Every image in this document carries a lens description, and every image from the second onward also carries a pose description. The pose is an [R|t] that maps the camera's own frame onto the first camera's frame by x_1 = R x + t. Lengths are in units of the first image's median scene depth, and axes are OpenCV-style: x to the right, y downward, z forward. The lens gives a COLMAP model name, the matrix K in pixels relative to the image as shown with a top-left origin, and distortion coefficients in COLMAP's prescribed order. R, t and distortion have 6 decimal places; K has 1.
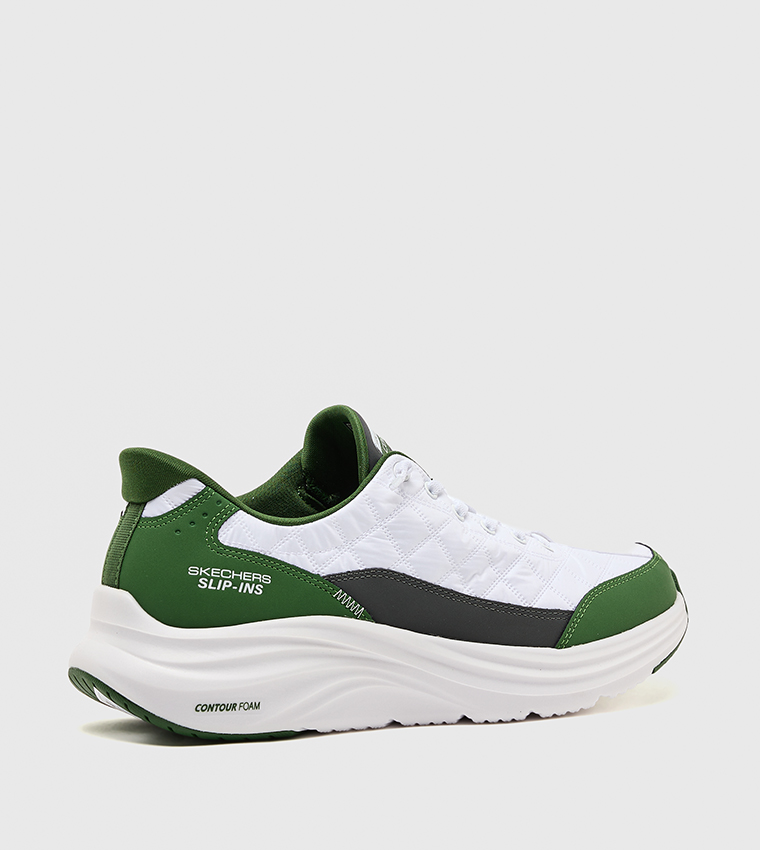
lens RADIAL K [[1777.1, 0, 379.8], [0, 1777.1, 423.7], [0, 0, 1]] dist [0.011128, 0.000000]
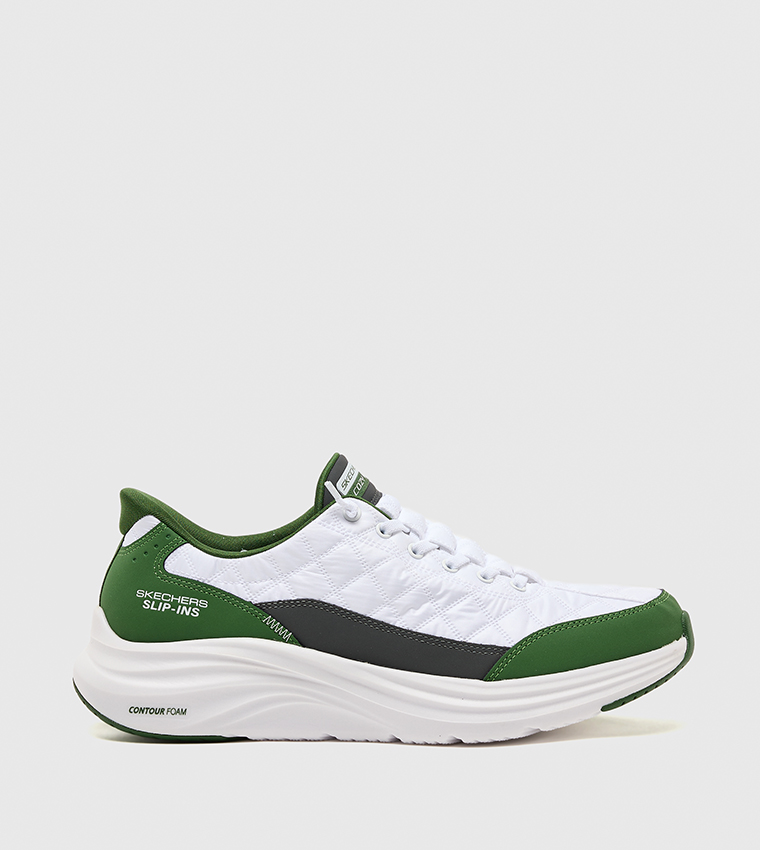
lens RADIAL K [[1777.1, 0, 380.3], [0, 1777.1, 426.7], [0, 0, 1]] dist [0.011128, 0.000000]
pose [[0.939850, 0.012373, -0.341364, 0.431561], [-0.017645, 0.999768, -0.012342, -0.015533], [0.341132, 0.017623, 0.939850, -0.053327]]
